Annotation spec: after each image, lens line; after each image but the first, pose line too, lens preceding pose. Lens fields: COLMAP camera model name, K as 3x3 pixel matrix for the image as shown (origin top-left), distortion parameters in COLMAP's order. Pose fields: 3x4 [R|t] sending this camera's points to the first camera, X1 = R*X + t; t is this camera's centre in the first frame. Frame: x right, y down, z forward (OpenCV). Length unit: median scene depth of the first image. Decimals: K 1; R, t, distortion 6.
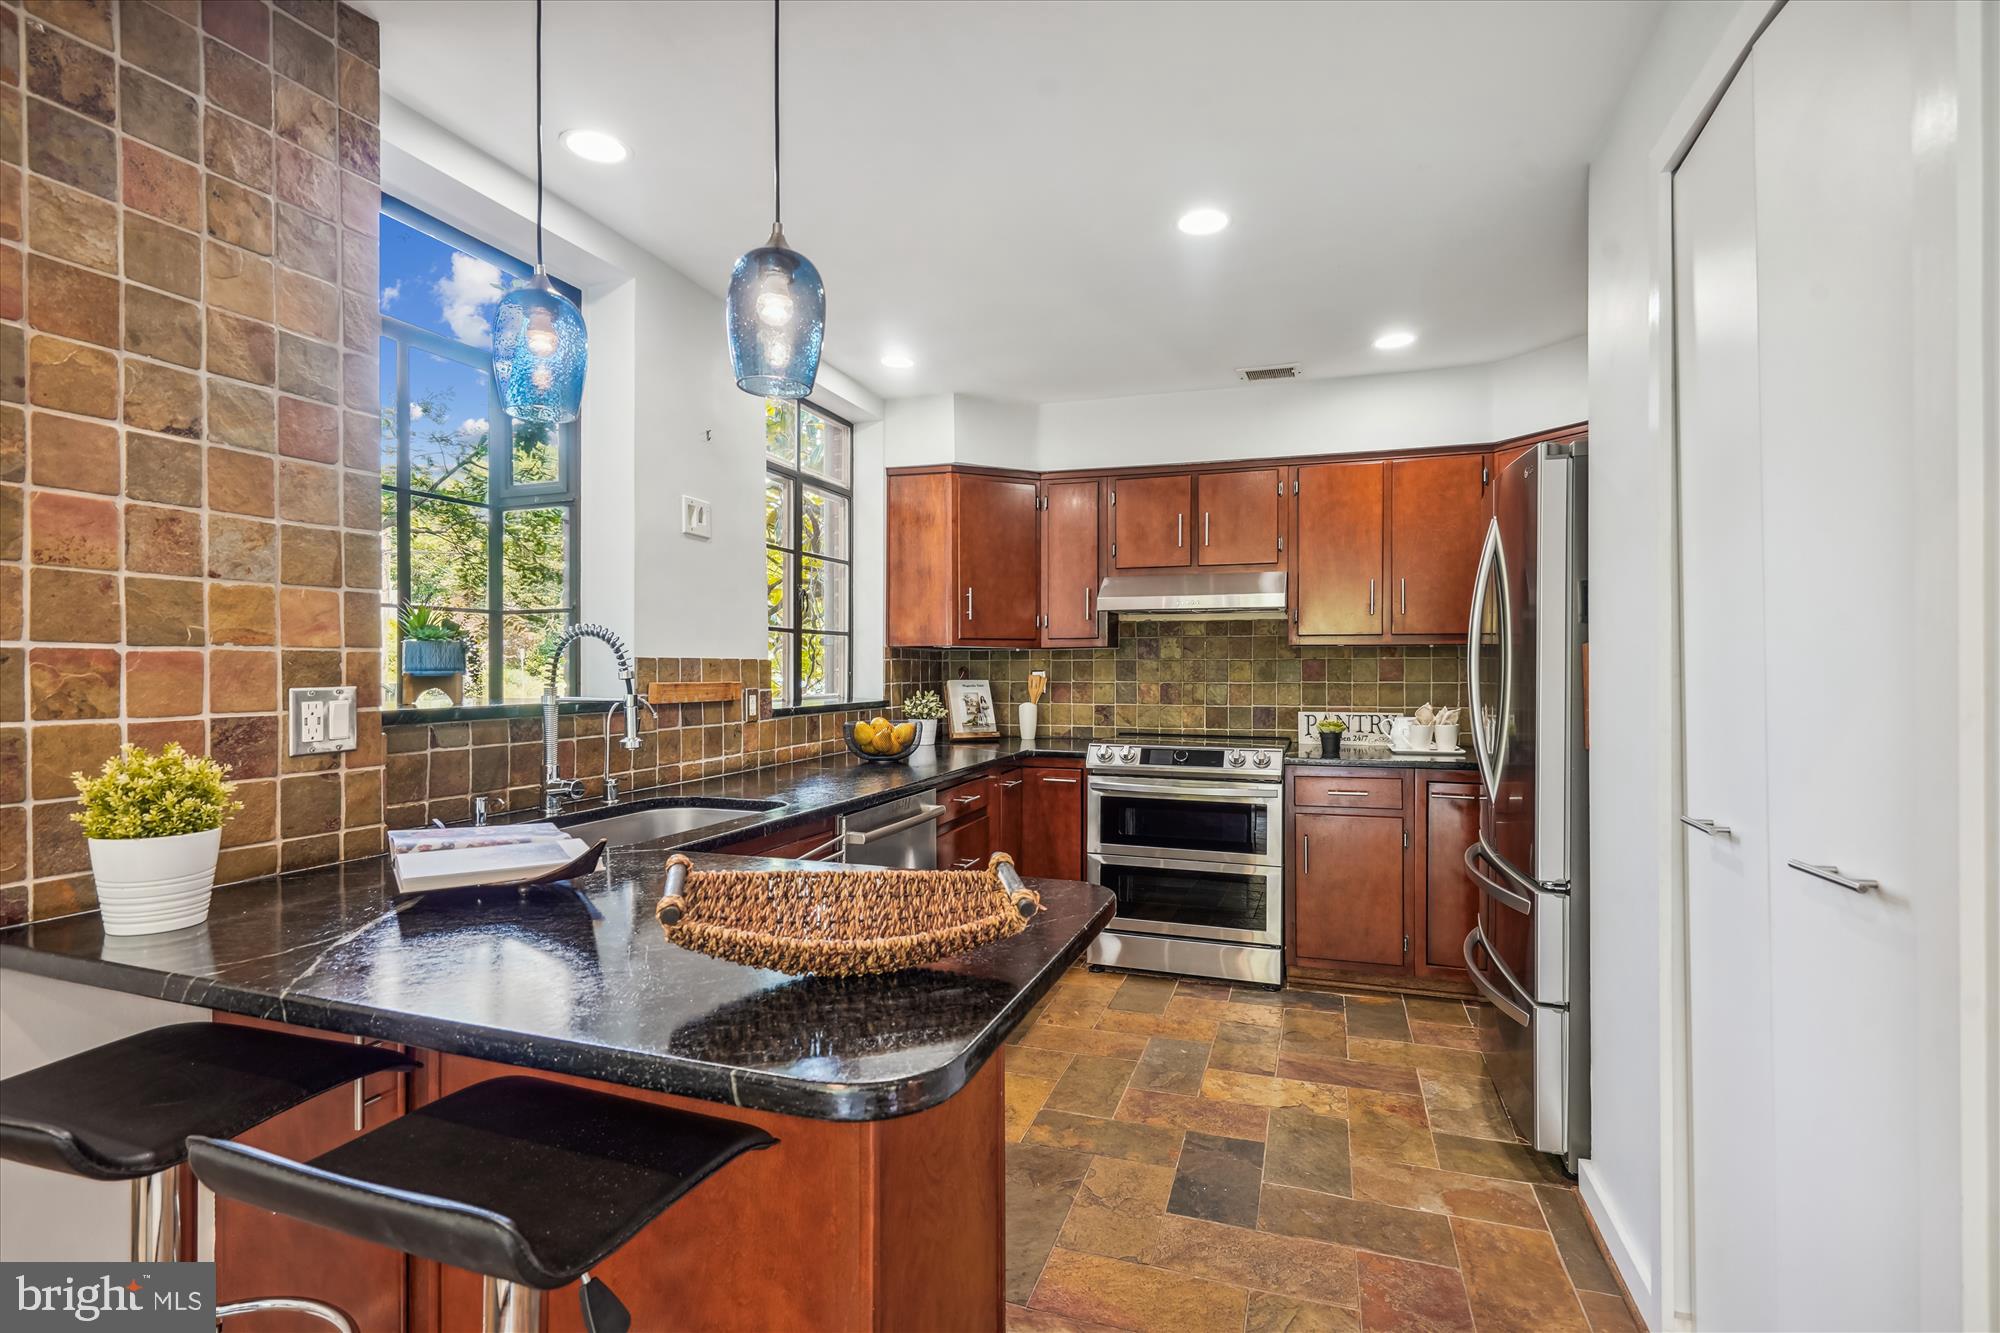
lens RADIAL K [[928.4, 0, 984.3], [0, 928.4, 673.2], [0, 0, 1]] dist [-0.029710, 0.001243]
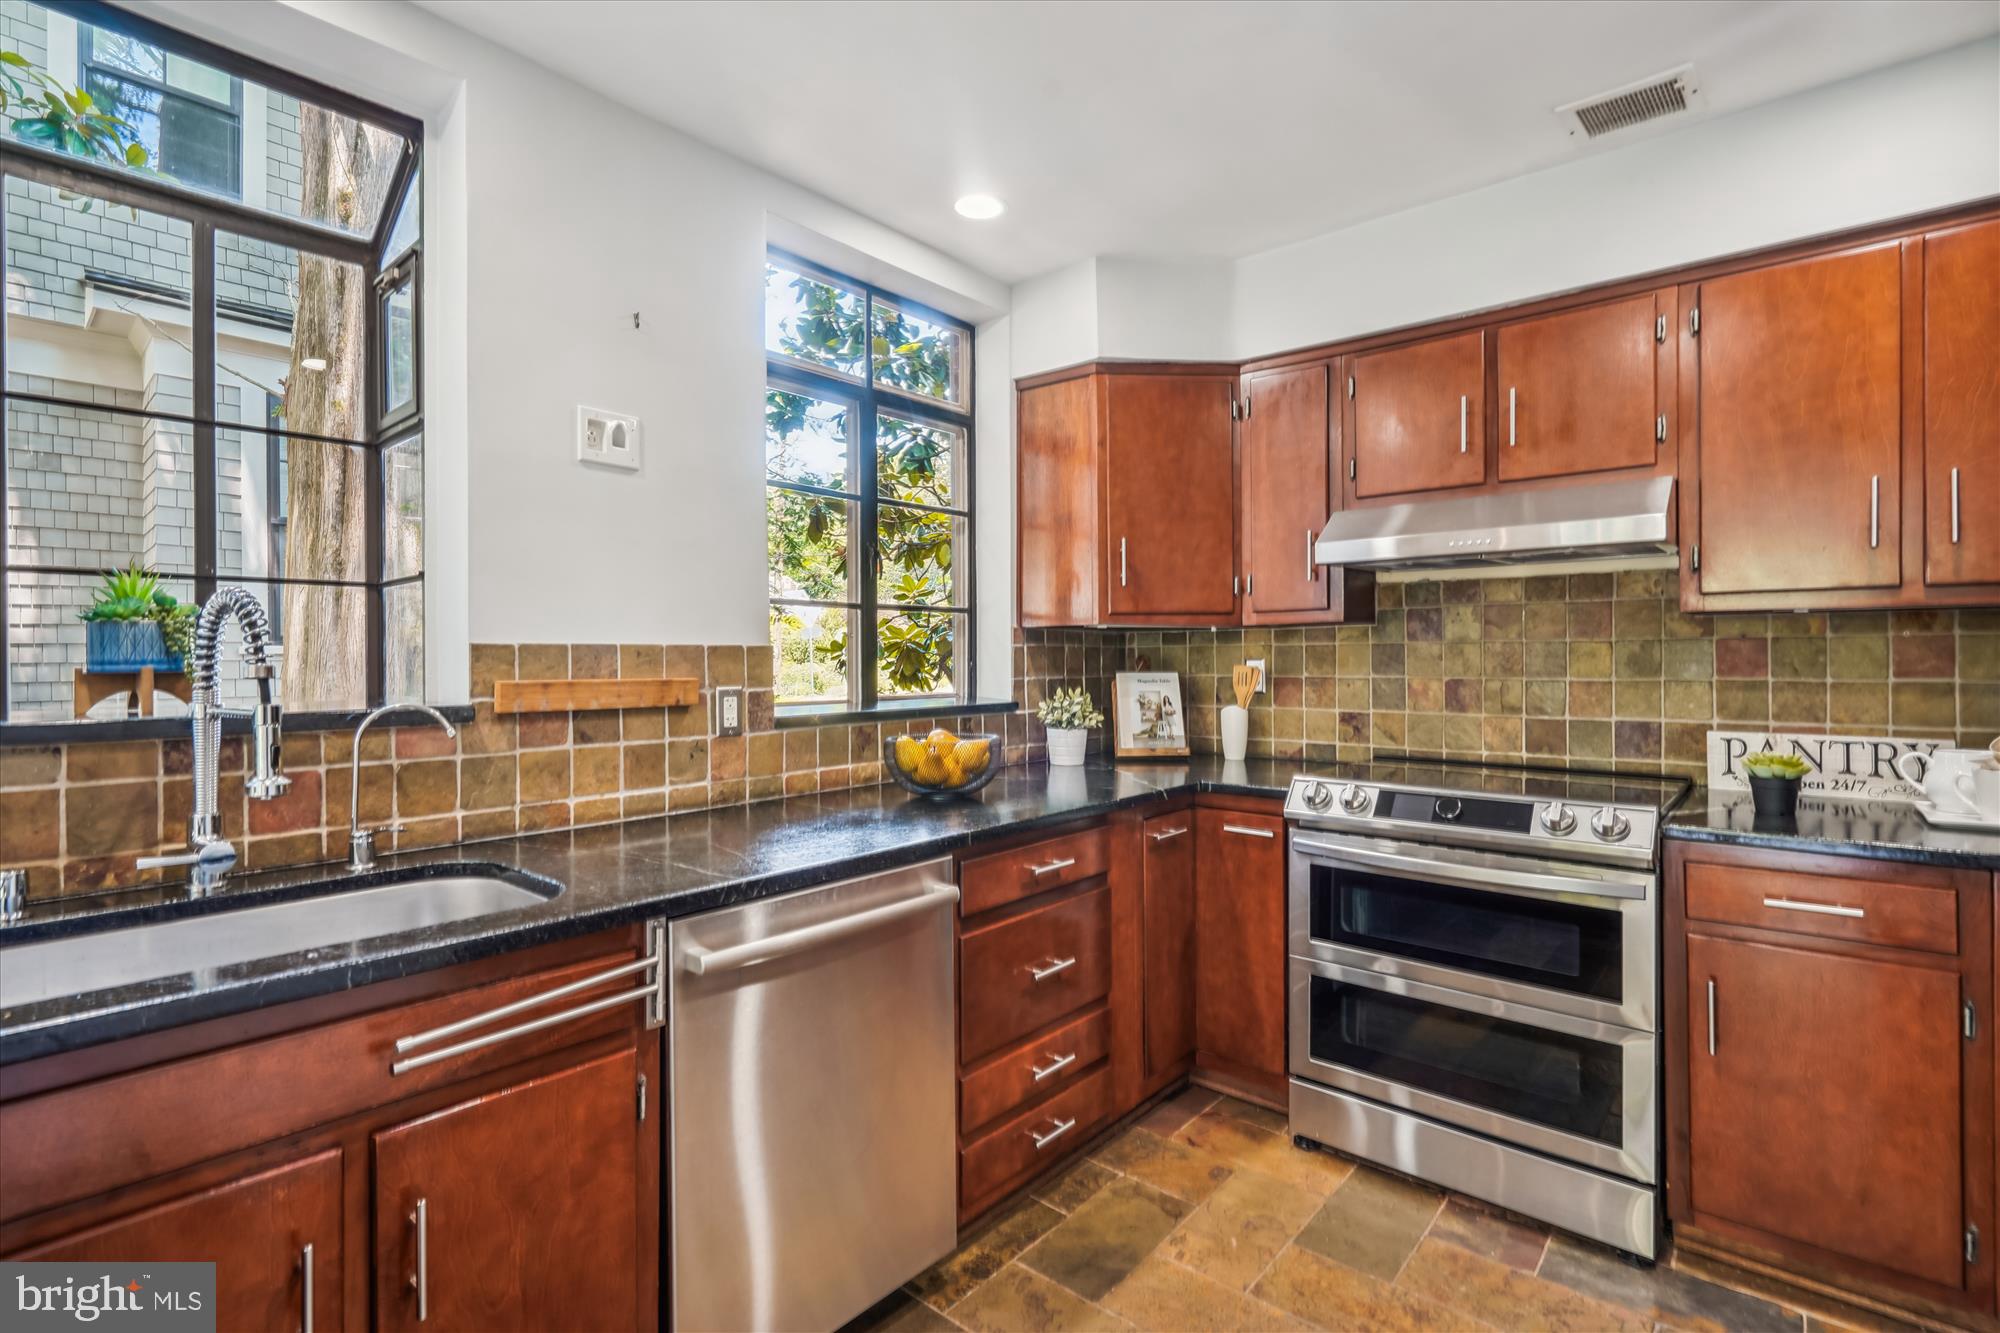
lens RADIAL K [[910.5, 0, 1000.6], [0, 910.5, 658.7], [0, 0, 1]] dist [-0.007892, -0.000291]
pose [[0.930682, -0.004256, -0.365804, 0.146251], [0.003207, 0.999989, -0.003476, -0.001603], [0.365815, 0.002062, 0.930685, 0.343692]]
